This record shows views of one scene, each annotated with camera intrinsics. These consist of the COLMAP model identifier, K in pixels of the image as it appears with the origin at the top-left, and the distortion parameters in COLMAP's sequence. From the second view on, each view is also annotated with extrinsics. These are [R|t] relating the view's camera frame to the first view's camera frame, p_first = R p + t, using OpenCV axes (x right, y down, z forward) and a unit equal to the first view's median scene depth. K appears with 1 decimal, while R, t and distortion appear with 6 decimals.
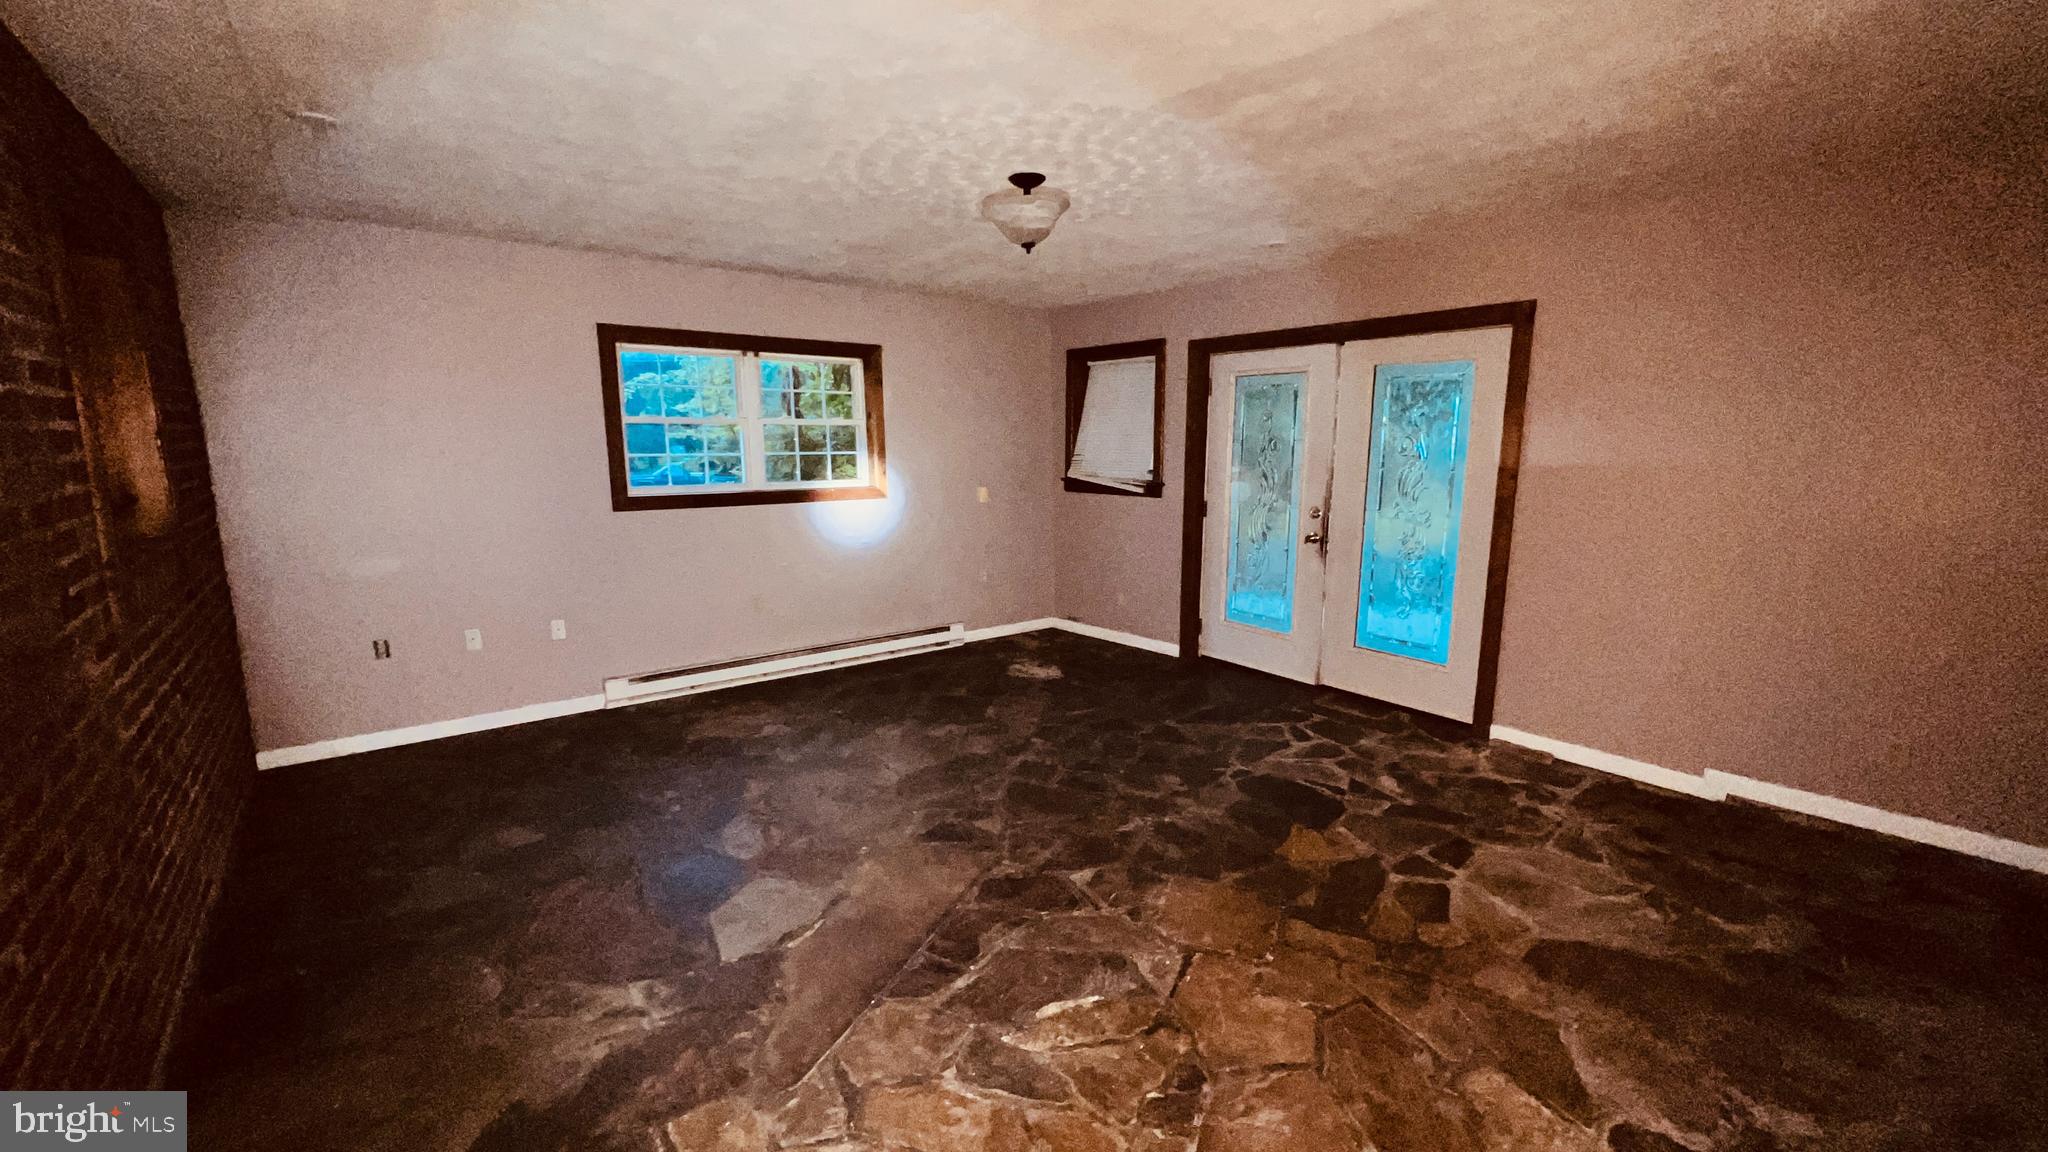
lens RADIAL K [[820.7, 0, 1020.1], [0, 820.7, 577.8], [0, 0, 1]] dist [-0.001233, -0.000006]
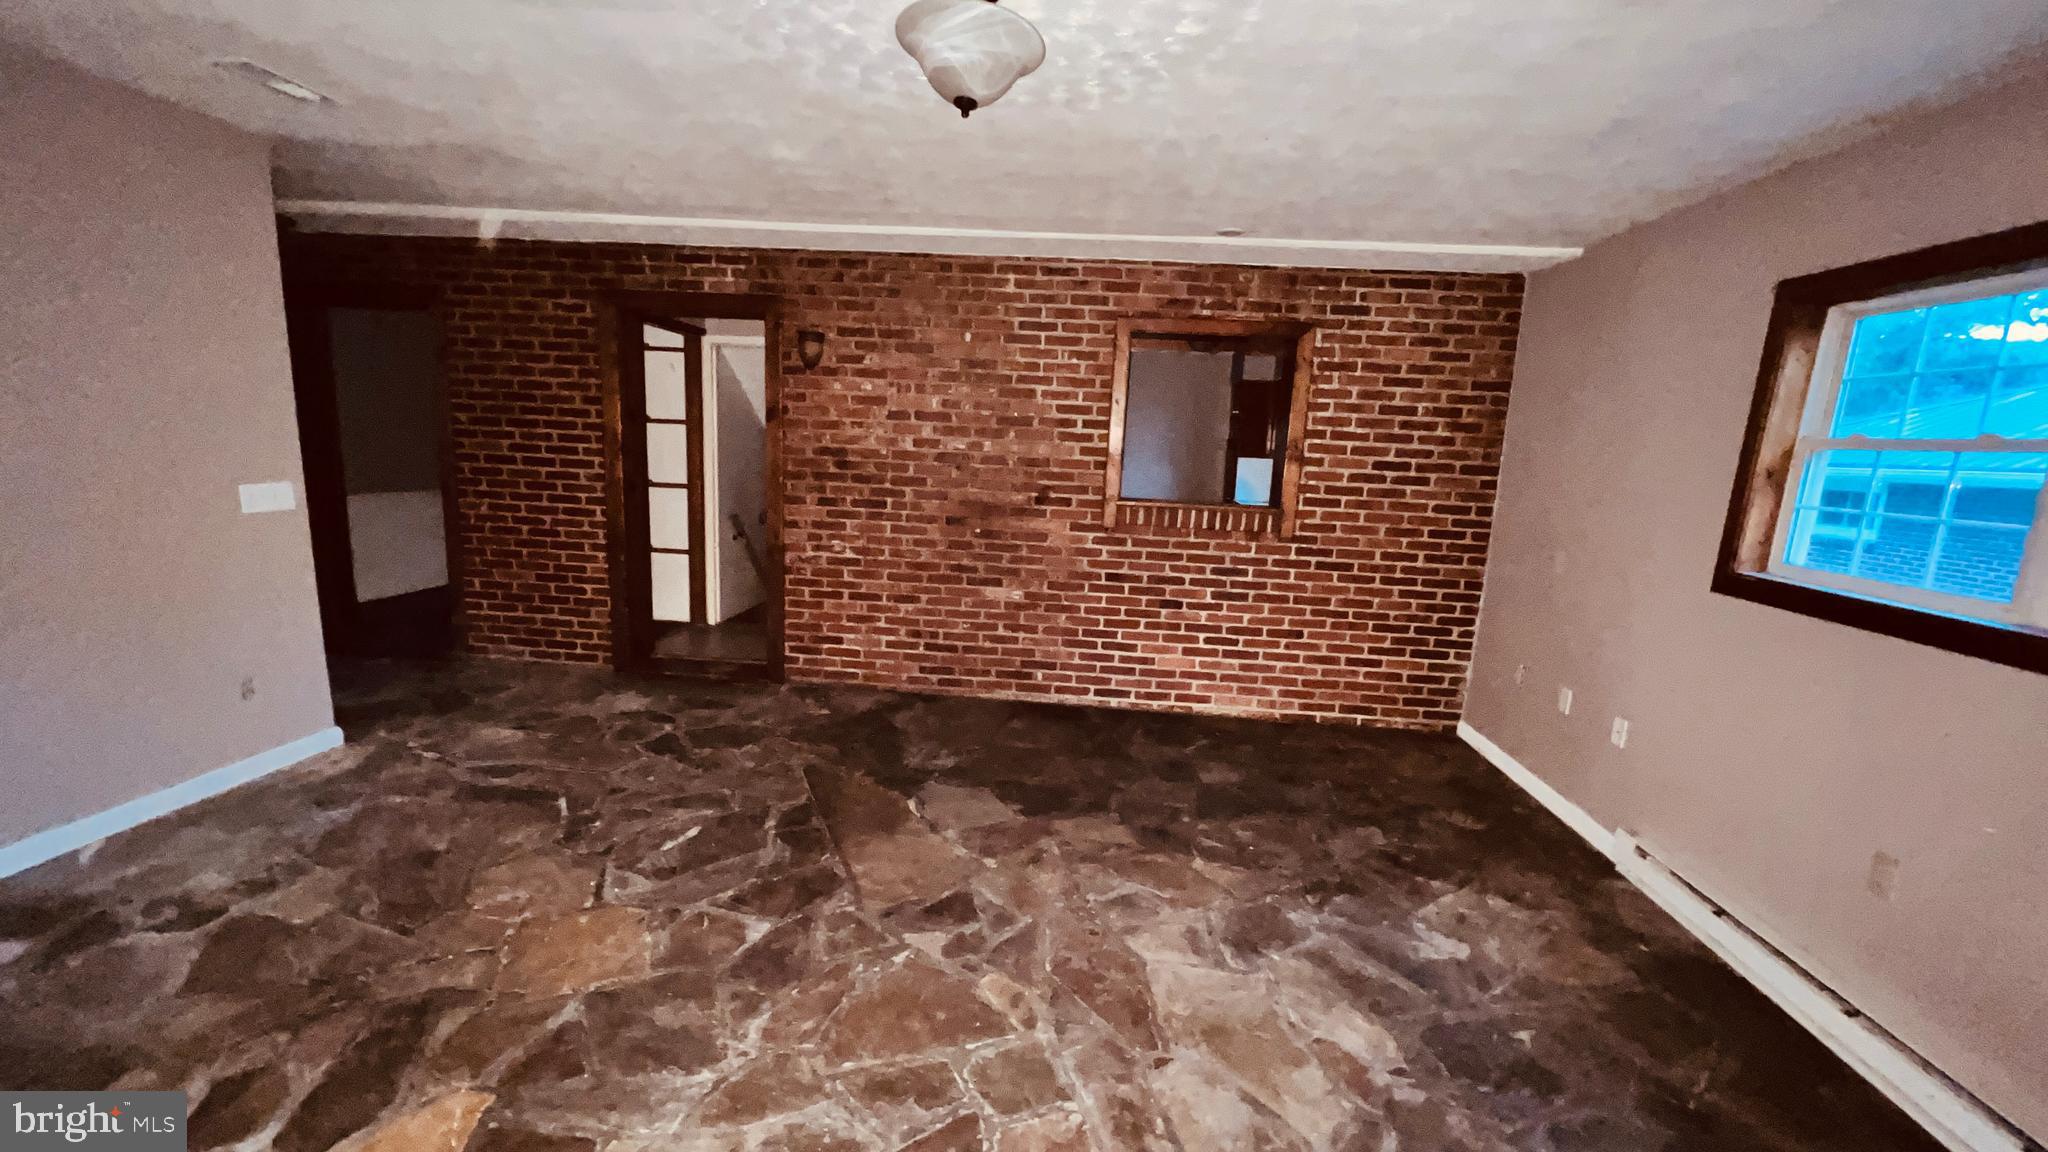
lens RADIAL K [[820.7, 0, 1017.8], [0, 820.7, 584.5], [0, 0, 1]] dist [-0.001233, -0.000006]
pose [[-0.680928, 0.091939, -0.726557, 0.452115], [-0.180058, 0.940619, 0.287777, -0.253147], [0.709871, 0.326778, -0.623939, 1.525398]]
